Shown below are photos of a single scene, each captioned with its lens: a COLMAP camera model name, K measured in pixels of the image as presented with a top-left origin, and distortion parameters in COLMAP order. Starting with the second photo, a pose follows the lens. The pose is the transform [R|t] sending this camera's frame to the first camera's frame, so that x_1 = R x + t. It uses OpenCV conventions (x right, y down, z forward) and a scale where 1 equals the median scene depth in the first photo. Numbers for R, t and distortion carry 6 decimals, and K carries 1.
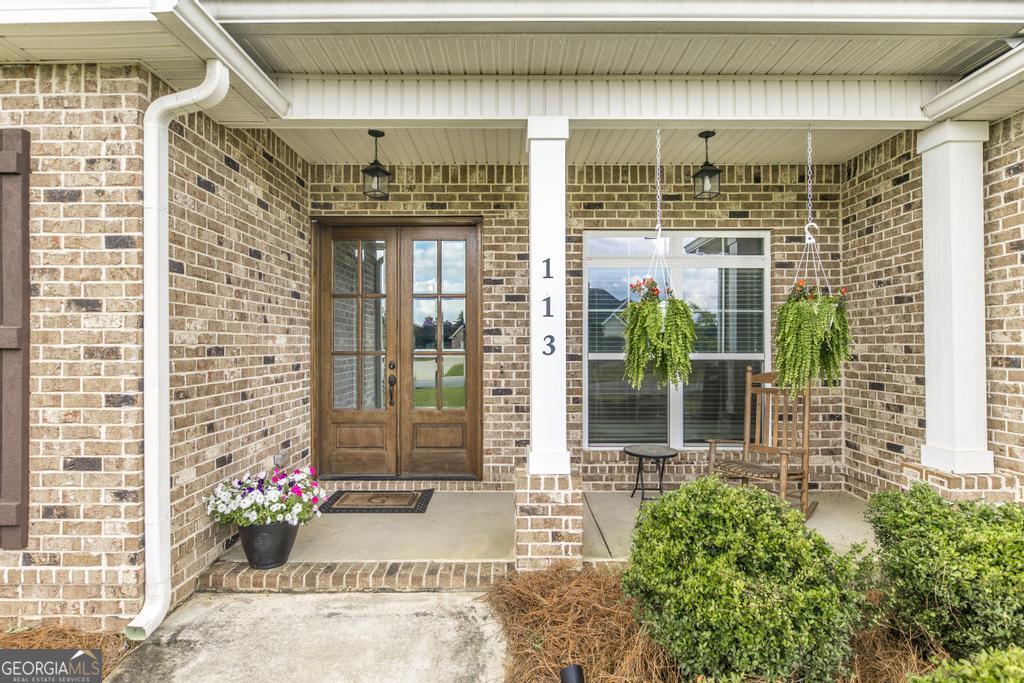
lens RADIAL K [[534.3, 0, 512.2], [0, 534.3, 342.4], [0, 0, 1]] dist [0.000857, -0.000037]
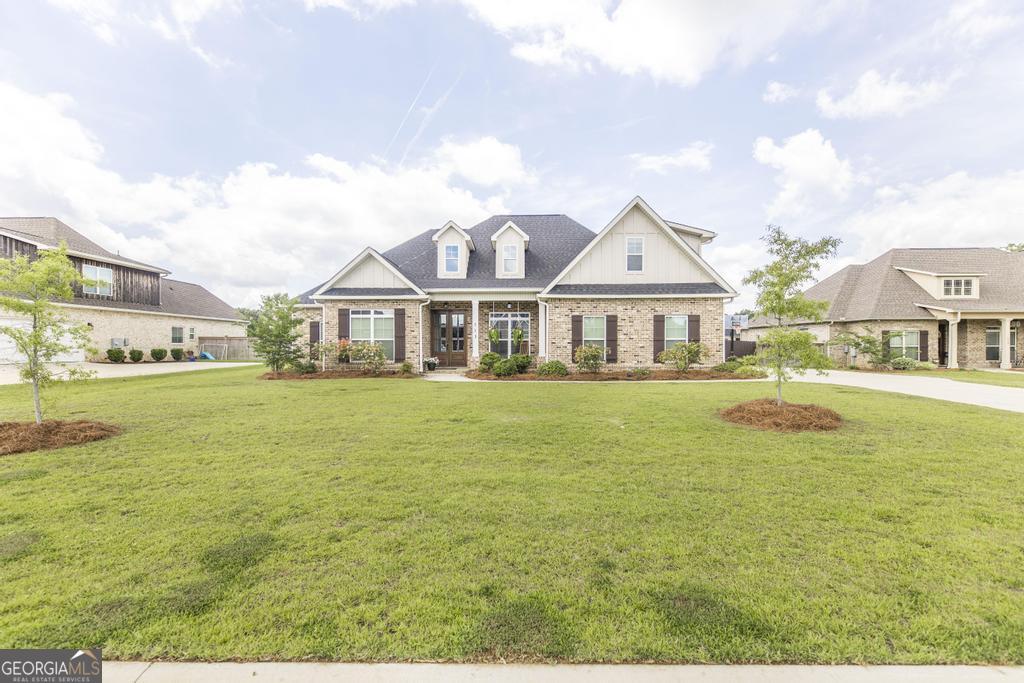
lens RADIAL K [[440.0, 0, 505.1], [0, 440.0, 339.3], [0, 0, 1]] dist [-0.003350, -0.000102]
pose [[0.999602, 0.000731, -0.028215, 0.554146], [-0.000713, 1.000000, 0.000661, 0.032062], [0.028215, -0.000641, 0.999602, -4.088928]]
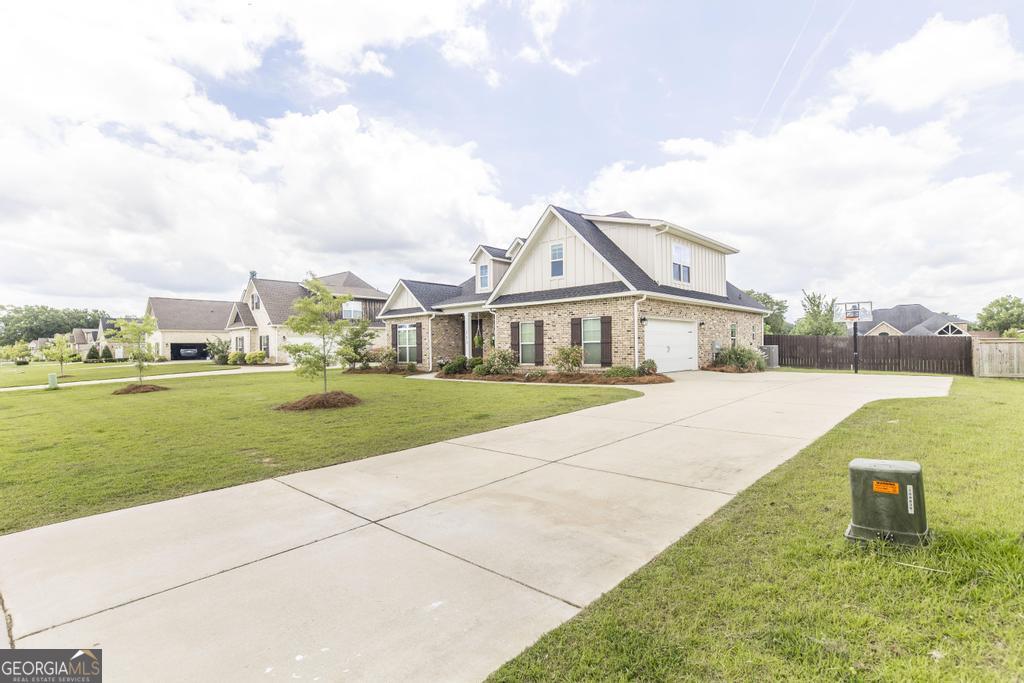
lens RADIAL K [[492.8, 0, 512.1], [0, 492.8, 344.3], [0, 0, 1]] dist [-0.000190, 0.000000]
pose [[0.736197, -0.013607, -0.676630, 5.174573], [0.017929, 0.999839, -0.000600, 0.044167], [0.676530, -0.011689, 0.736323, -3.662258]]
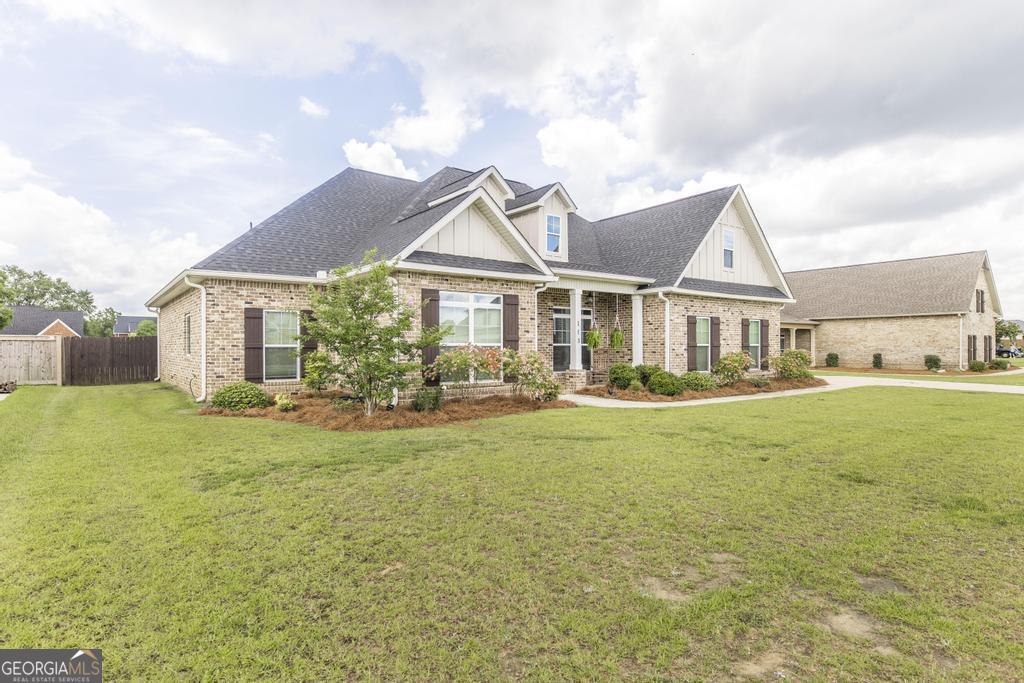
lens RADIAL K [[555.7, 0, 518.7], [0, 555.7, 342.9], [0, 0, 1]] dist [0.012348, -0.003922]
pose [[0.795855, 0.004657, 0.605469, -3.034161], [-0.005994, 0.999982, 0.000188, 0.025327], [-0.605458, -0.003779, 0.795868, -2.310177]]
